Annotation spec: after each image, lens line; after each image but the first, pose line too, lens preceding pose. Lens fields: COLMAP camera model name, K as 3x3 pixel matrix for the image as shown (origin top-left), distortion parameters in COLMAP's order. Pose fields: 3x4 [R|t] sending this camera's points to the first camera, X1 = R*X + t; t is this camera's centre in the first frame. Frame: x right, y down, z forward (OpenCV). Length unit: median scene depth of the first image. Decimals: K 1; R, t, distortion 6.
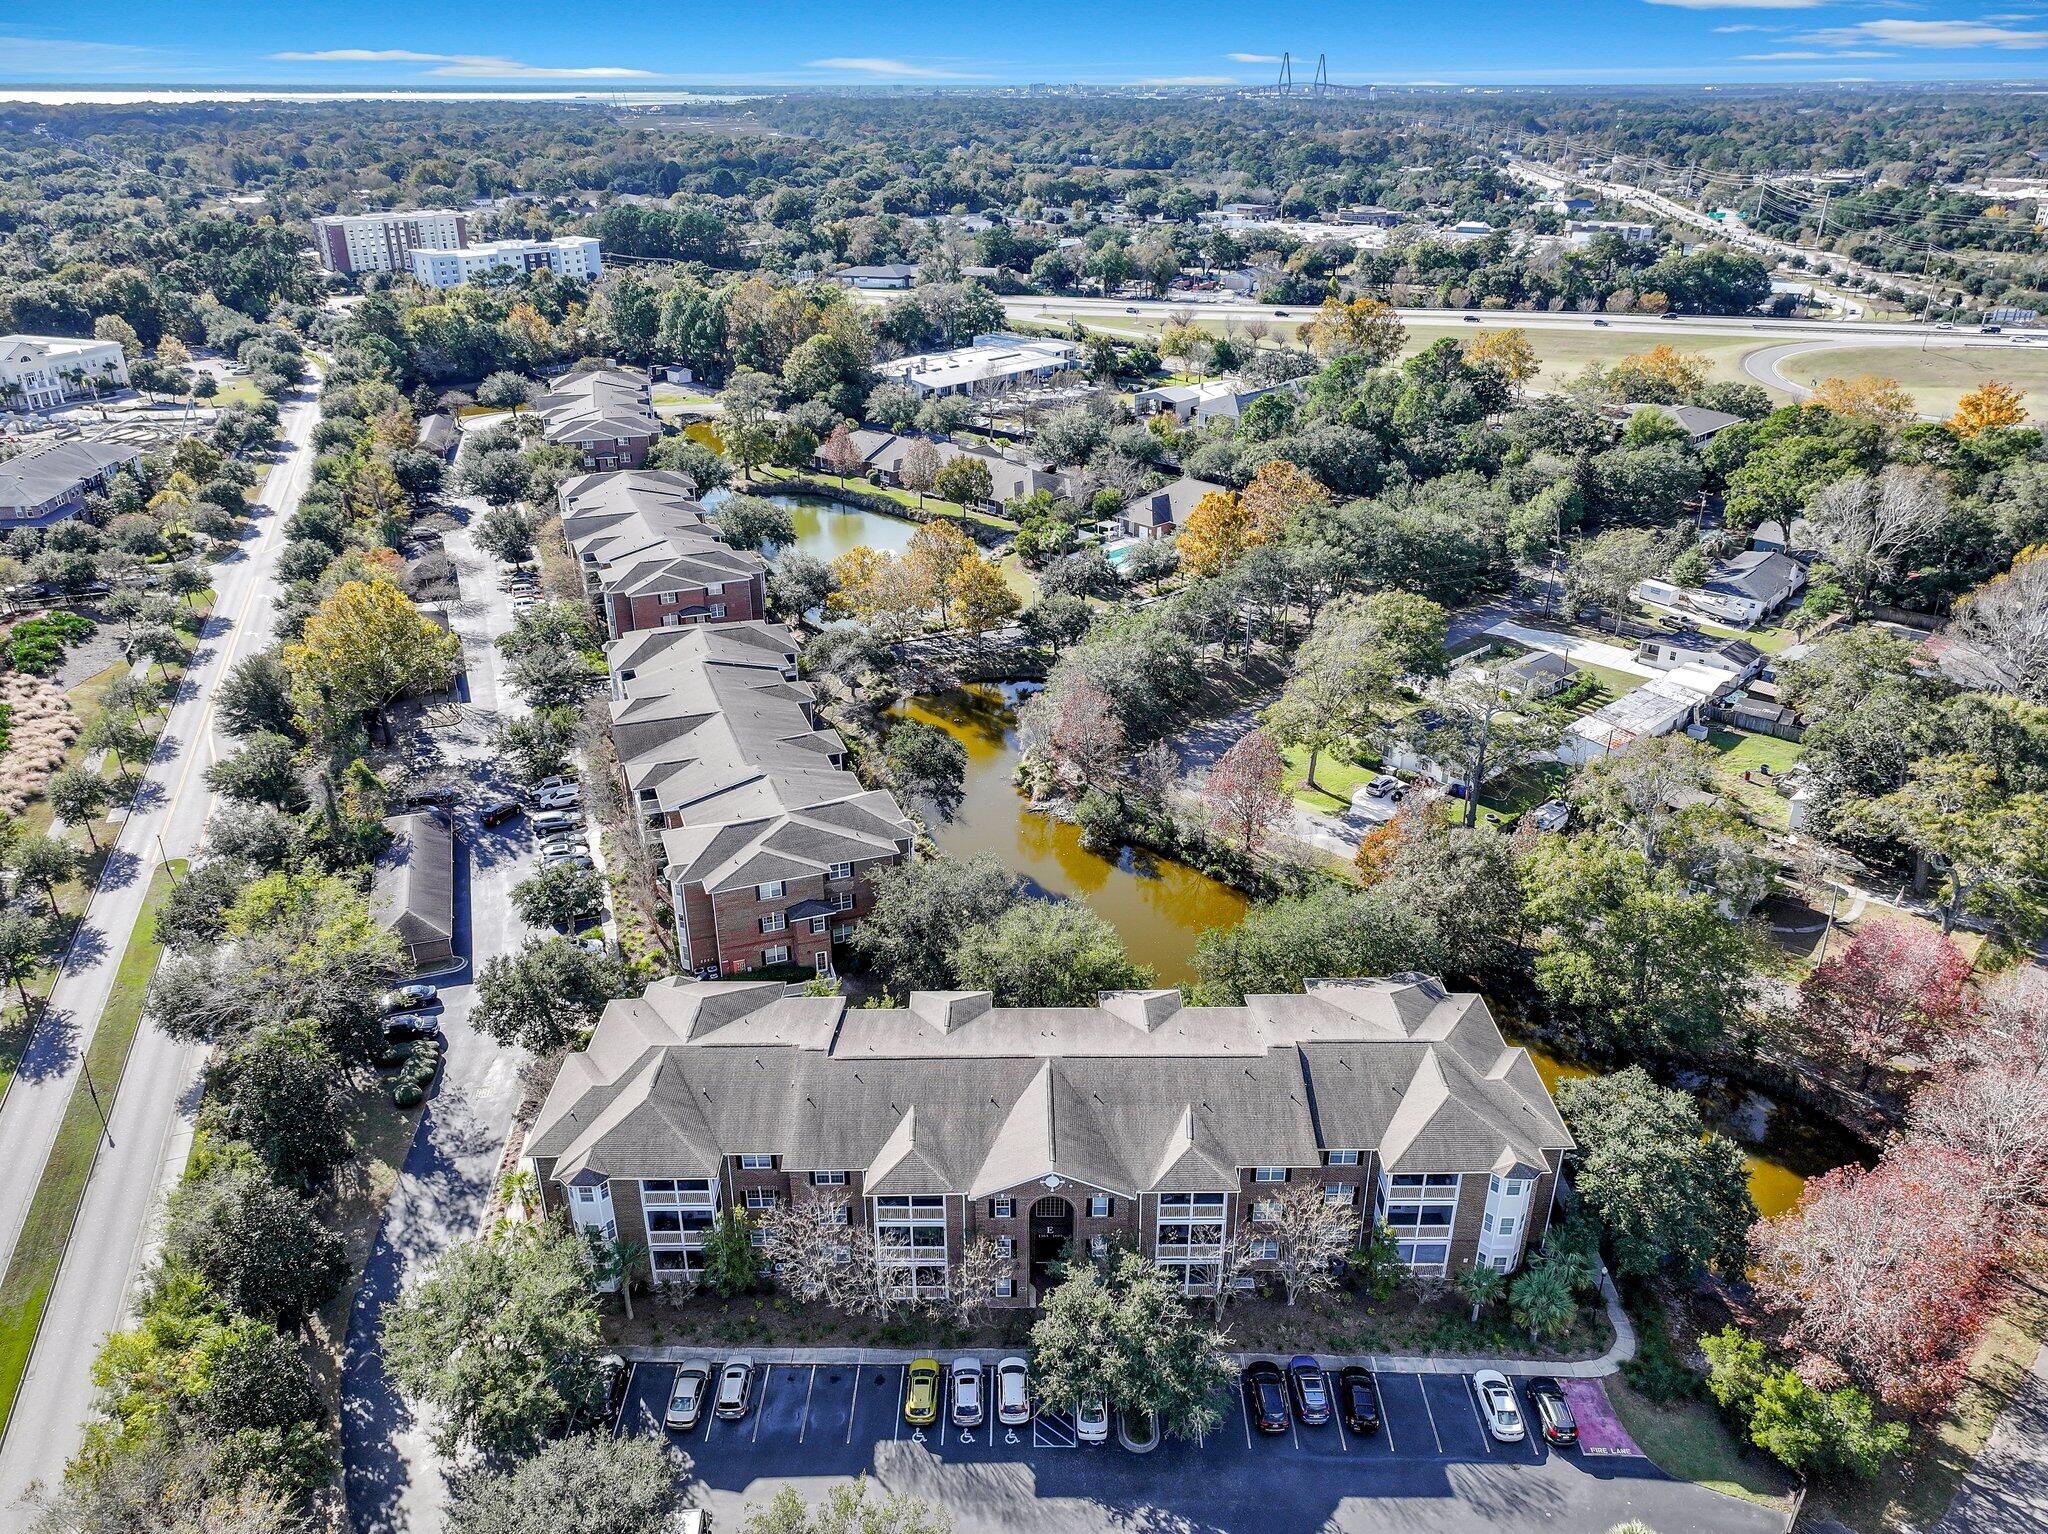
lens RADIAL K [[1427.4, 0, 1024.0], [0, 1427.4, 767.0], [0, 0, 1]] dist [-0.002114, 0.017743]
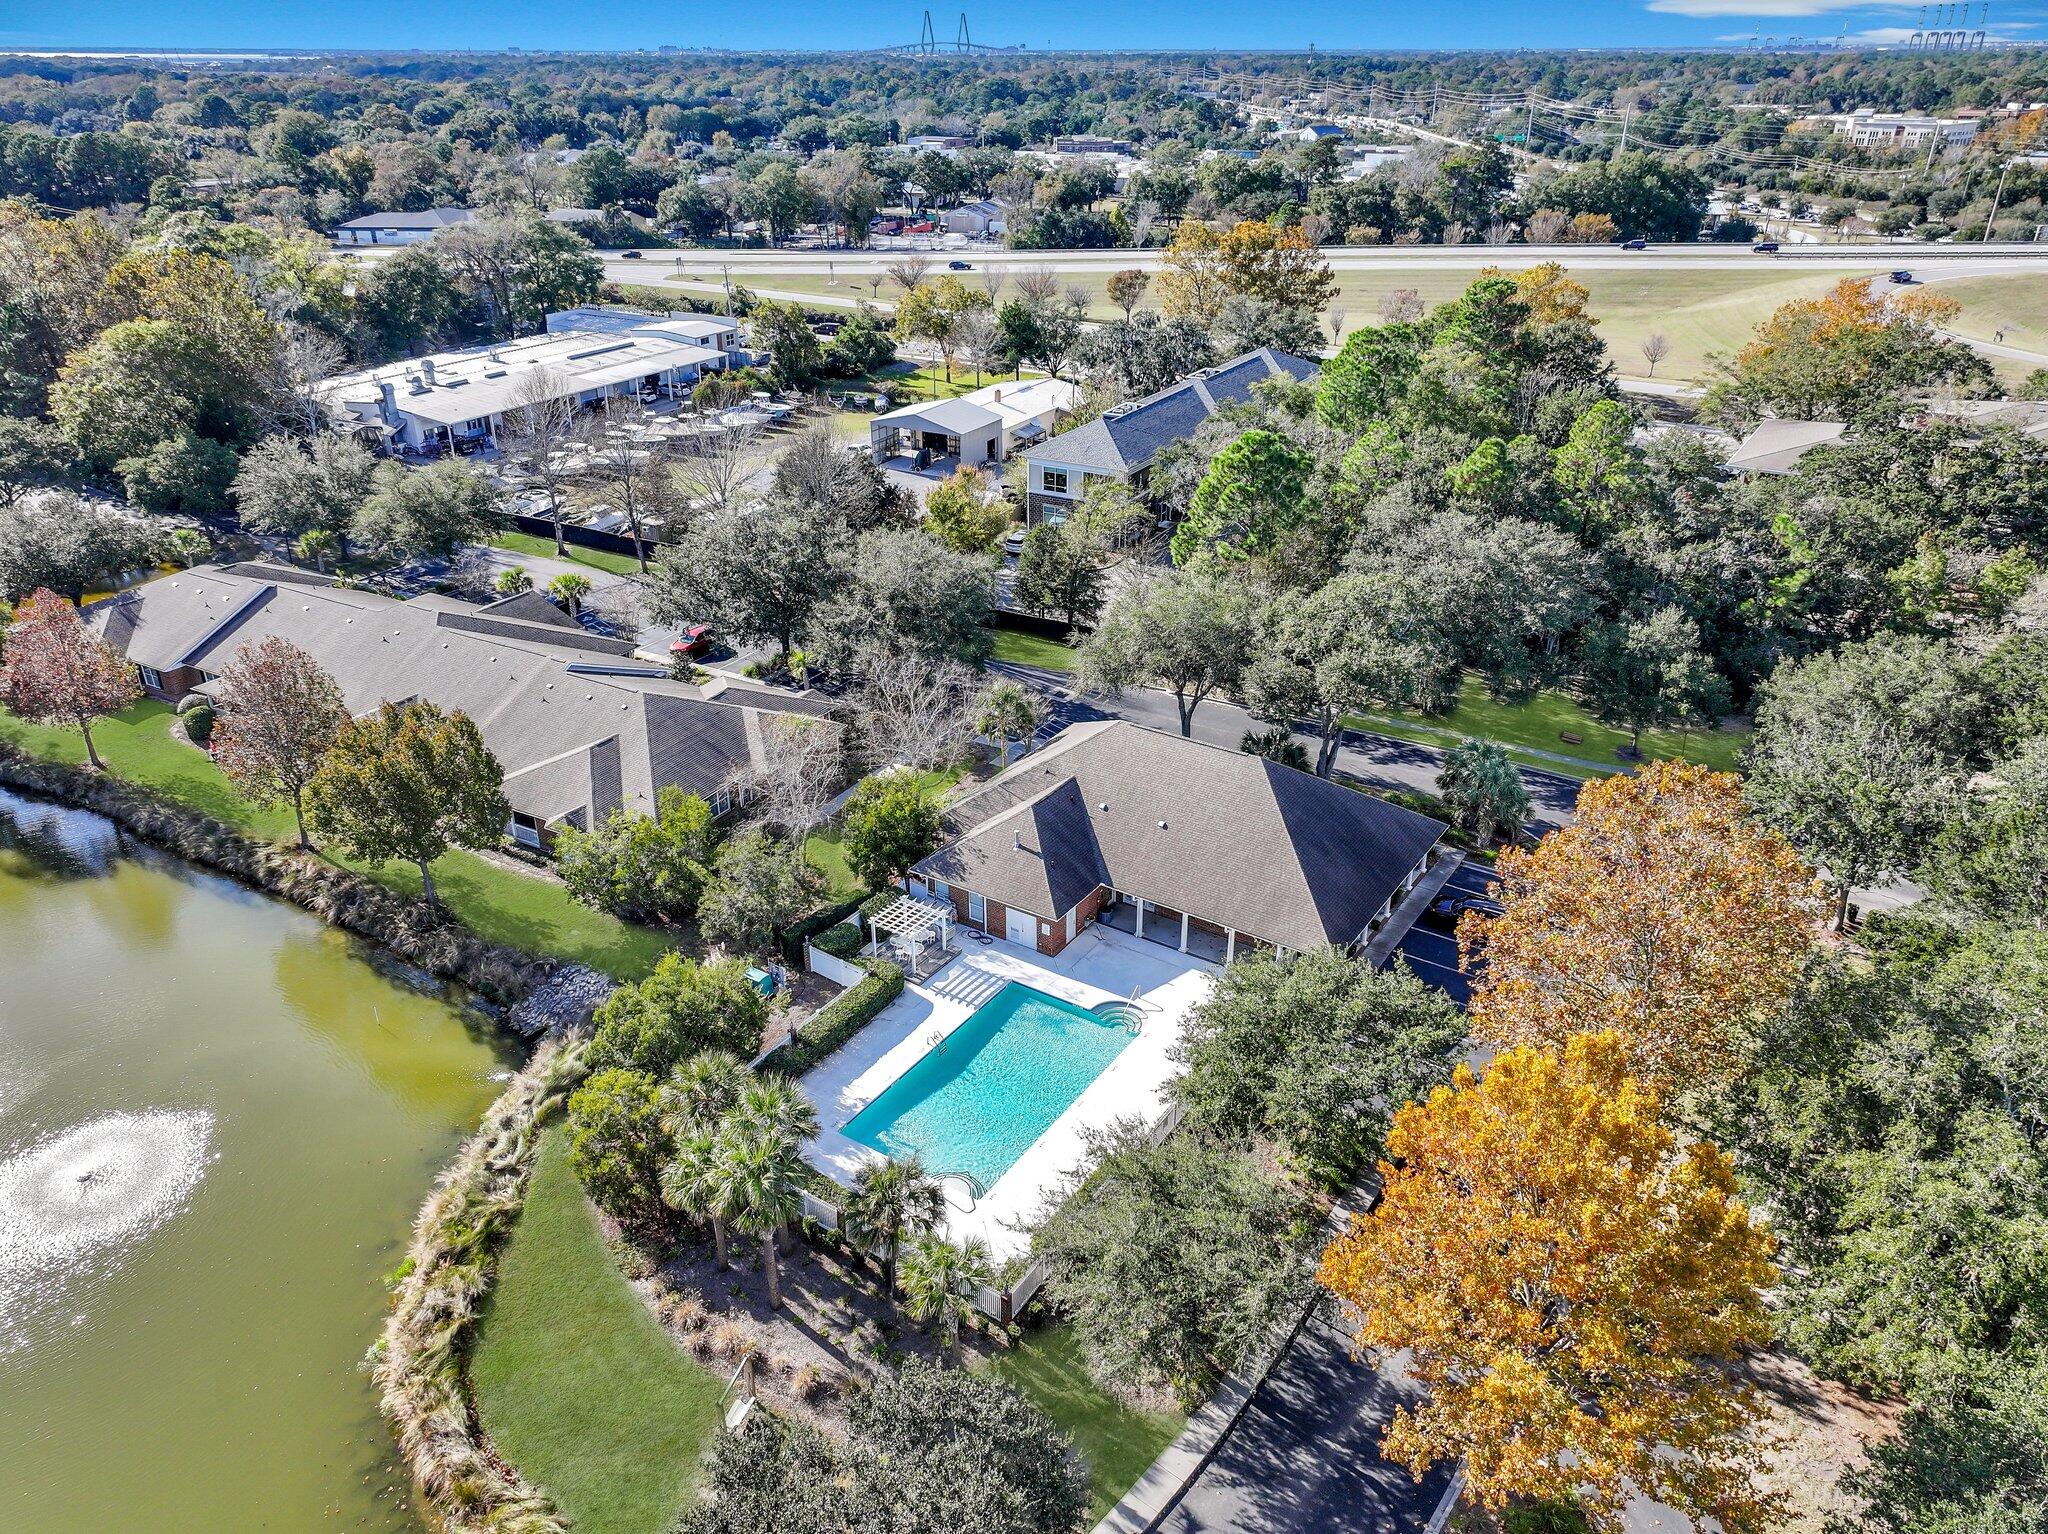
lens RADIAL K [[1427.4, 0, 1024.0], [0, 1427.4, 767.0], [0, 0, 1]] dist [-0.002114, 0.017743]
pose [[0.974377, -0.101547, 0.200695, 0.014452], [0.097950, 0.994803, 0.027800, -0.114423], [-0.202475, -0.007430, 0.979259, 0.385420]]
